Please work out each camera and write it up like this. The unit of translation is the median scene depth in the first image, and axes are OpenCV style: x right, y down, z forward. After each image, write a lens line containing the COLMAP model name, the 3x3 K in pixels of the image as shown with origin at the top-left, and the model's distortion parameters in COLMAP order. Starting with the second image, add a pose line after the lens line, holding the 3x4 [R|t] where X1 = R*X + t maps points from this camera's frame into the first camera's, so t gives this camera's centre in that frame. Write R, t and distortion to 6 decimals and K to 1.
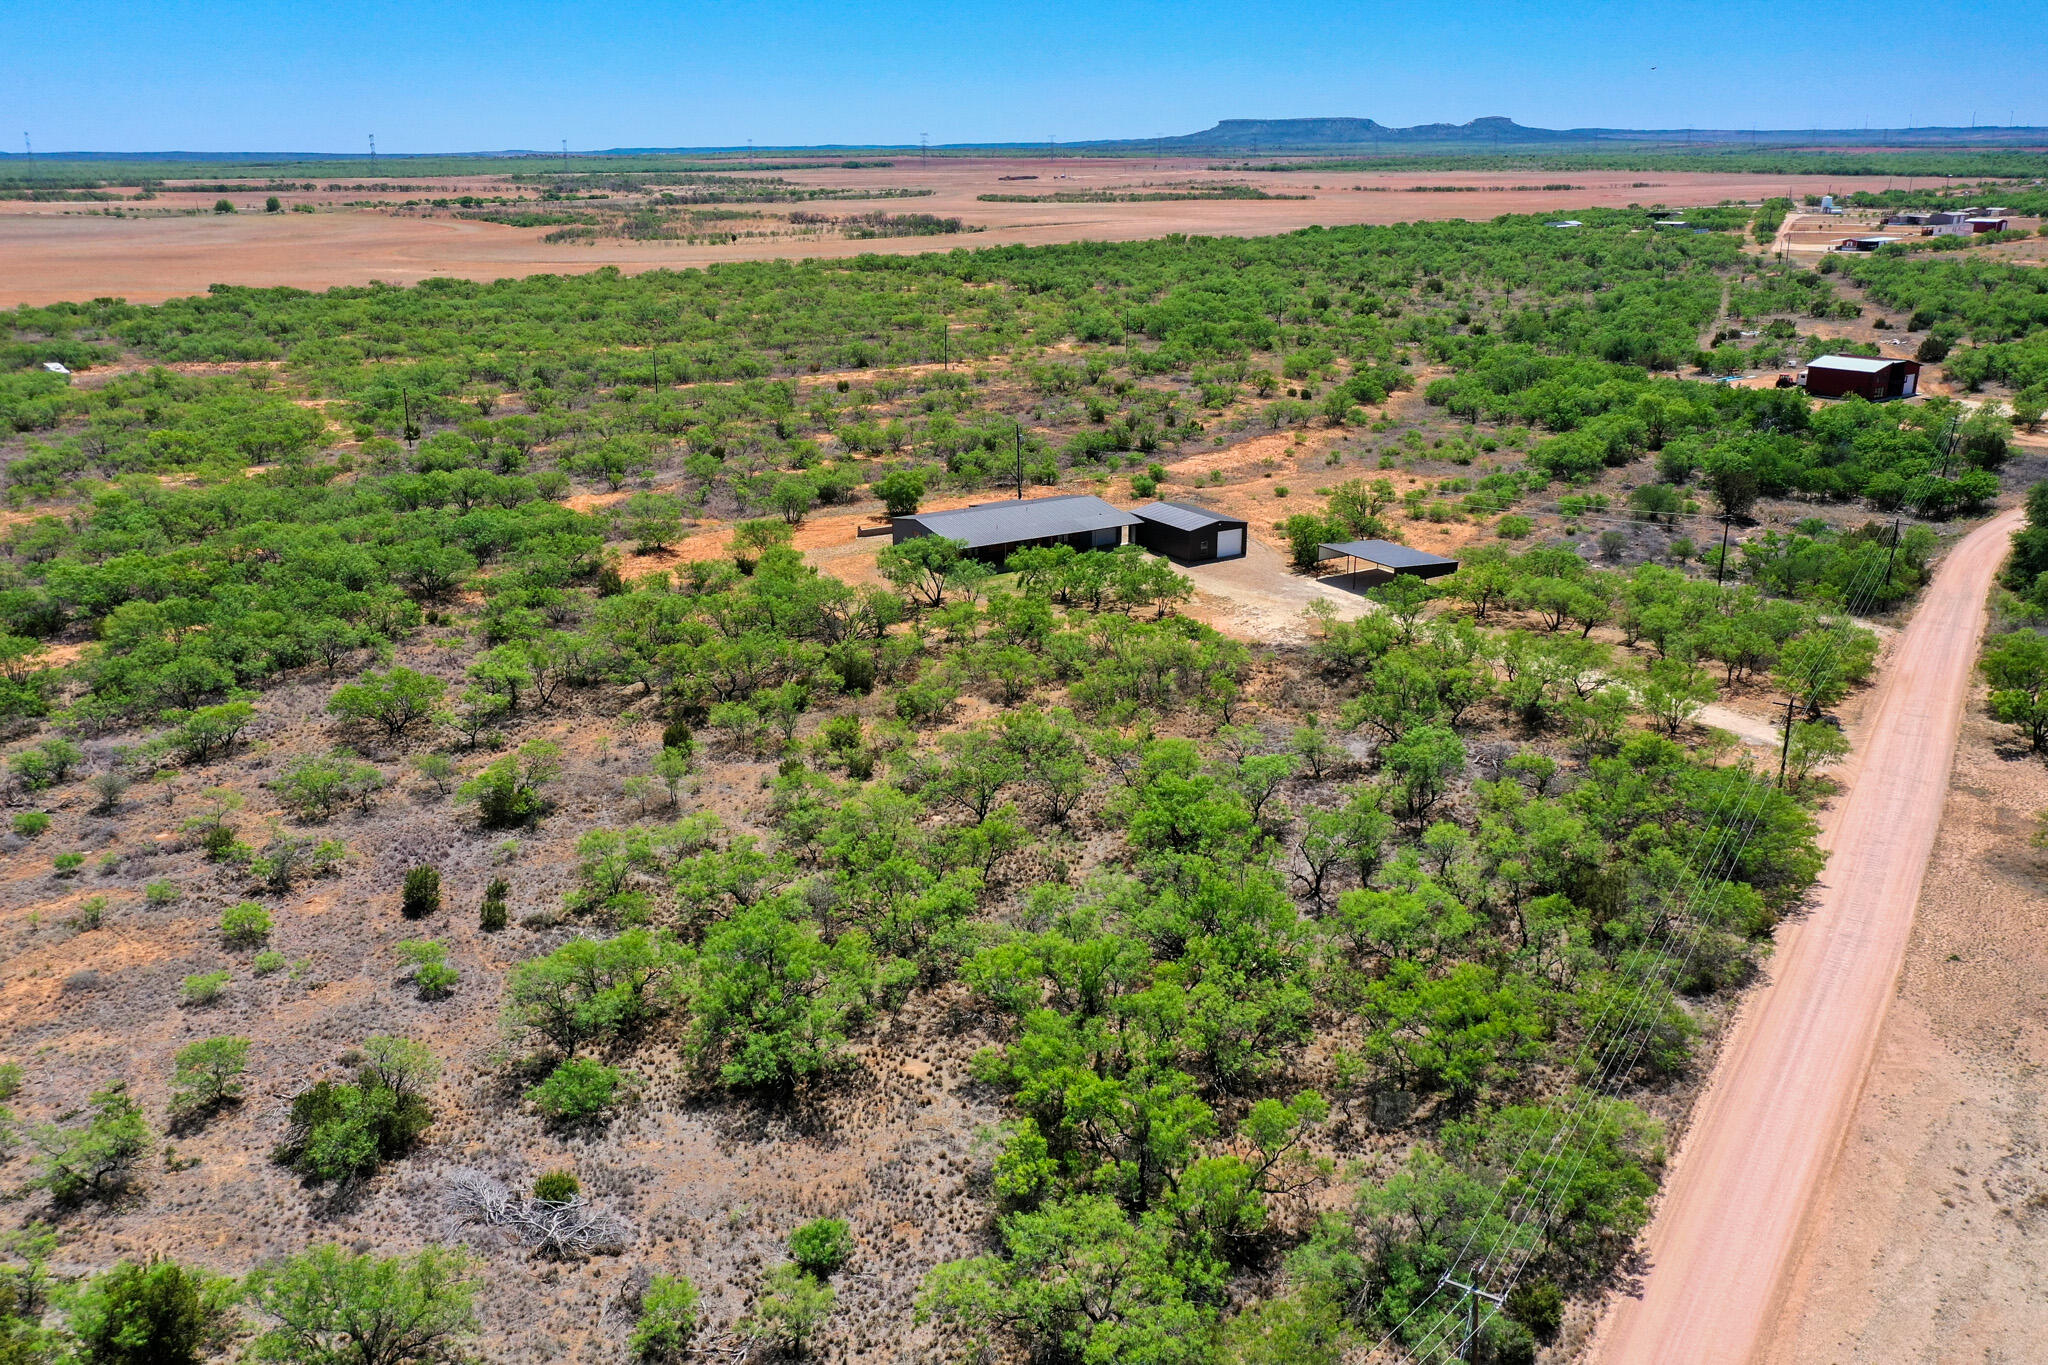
lens RADIAL K [[1628.8, 0, 1024.0], [0, 1628.8, 682.5], [0, 0, 1]] dist [0.015673, 0.007450]
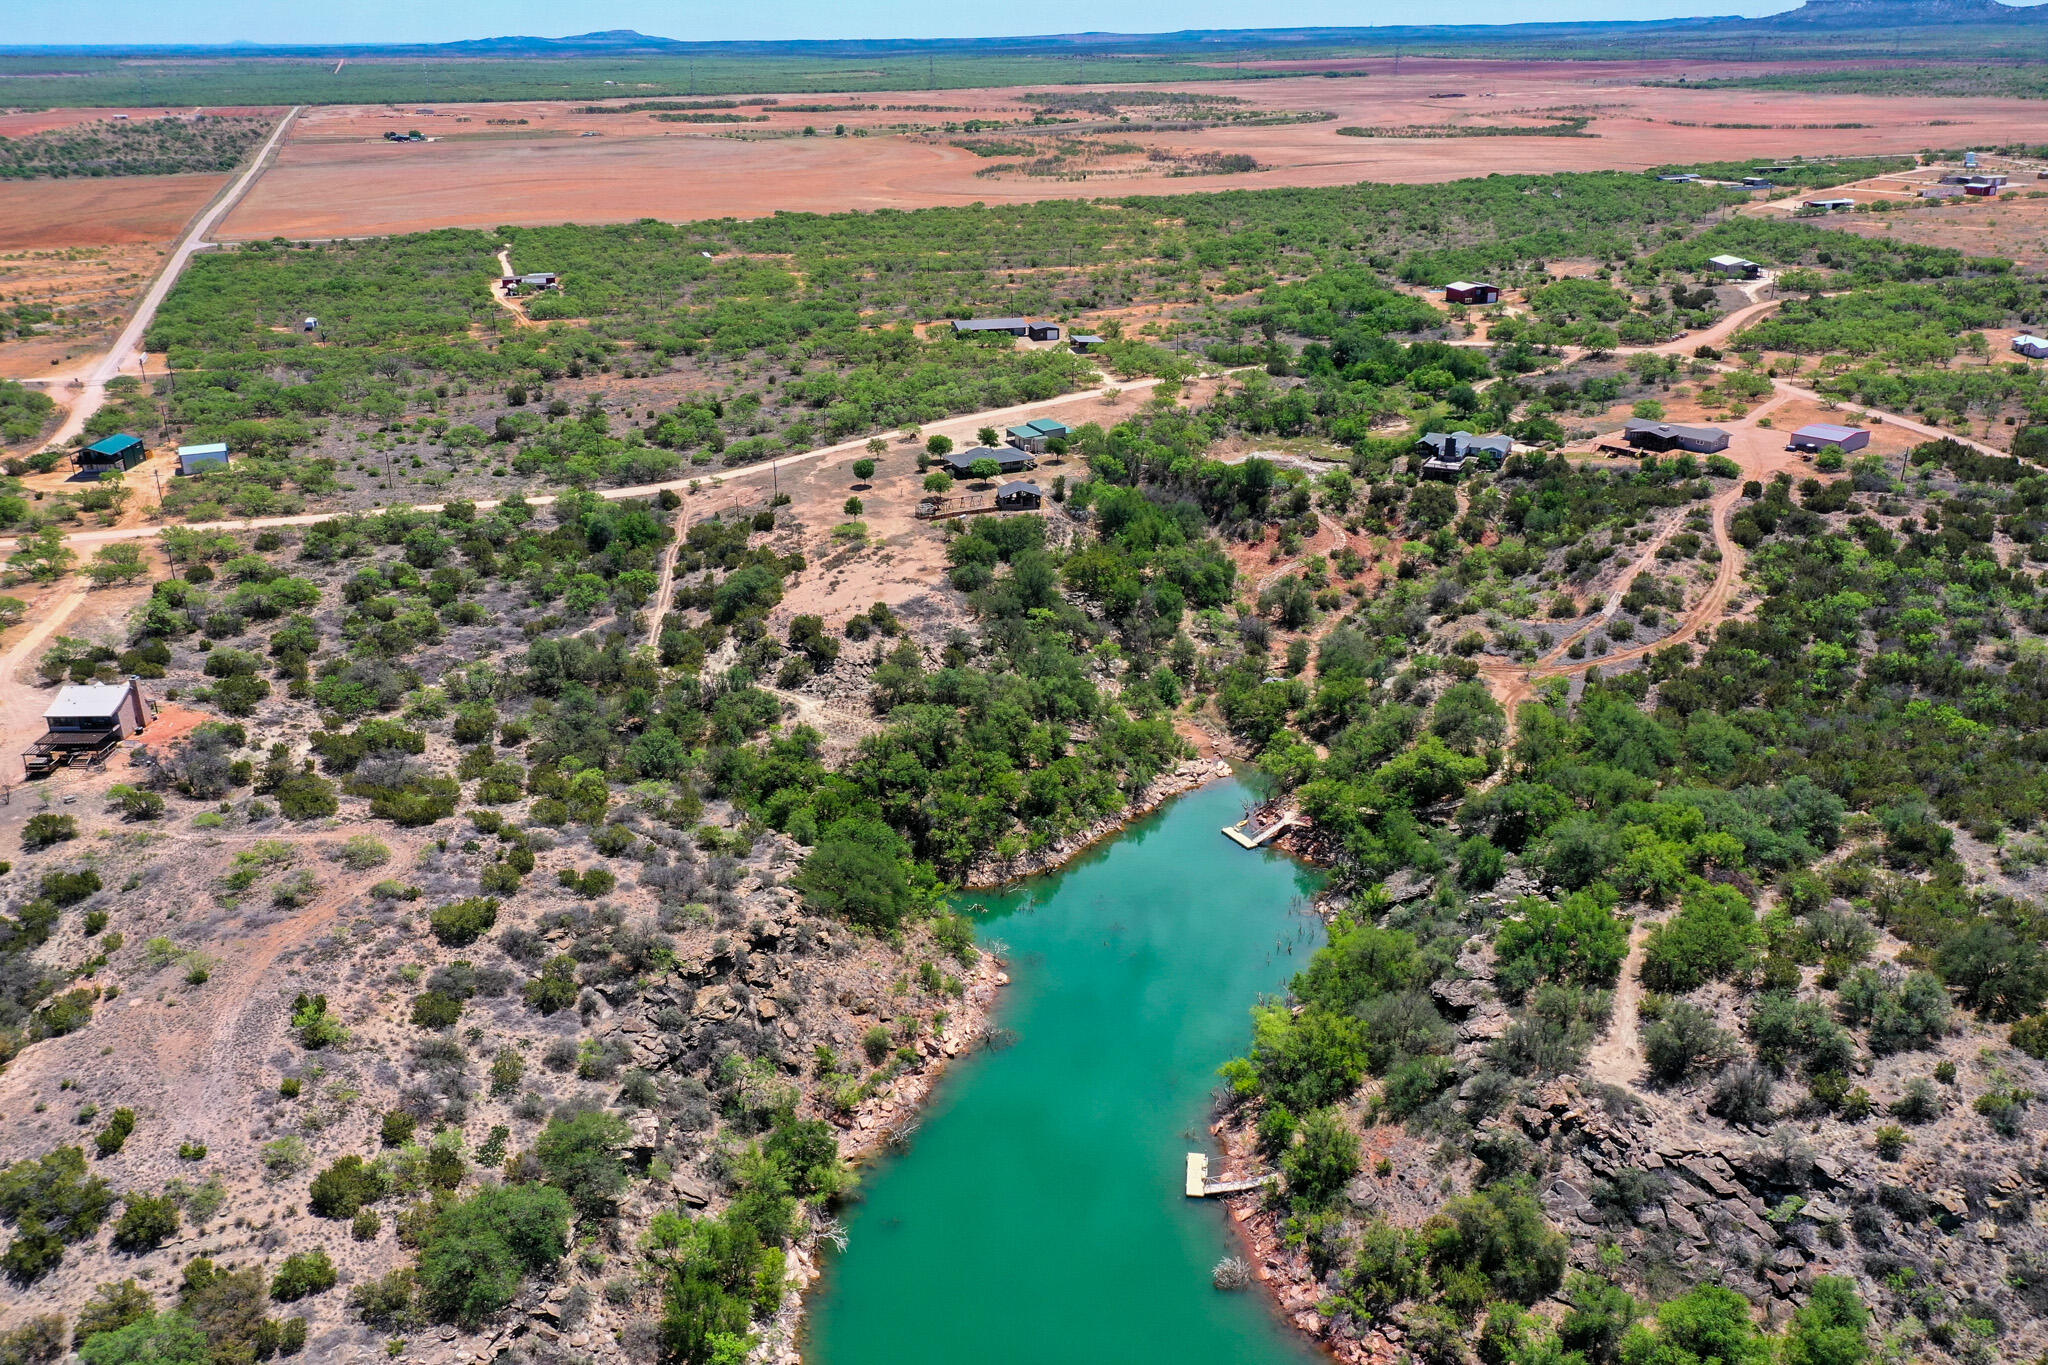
lens RADIAL K [[1628.8, 0, 1024.0], [0, 1628.8, 682.5], [0, 0, 1]] dist [0.015673, 0.007450]
pose [[0.944965, 0.118302, -0.305033, 0.490111], [-0.097258, 0.991764, 0.083343, 0.139297], [0.312381, -0.049089, 0.948688, -0.865996]]
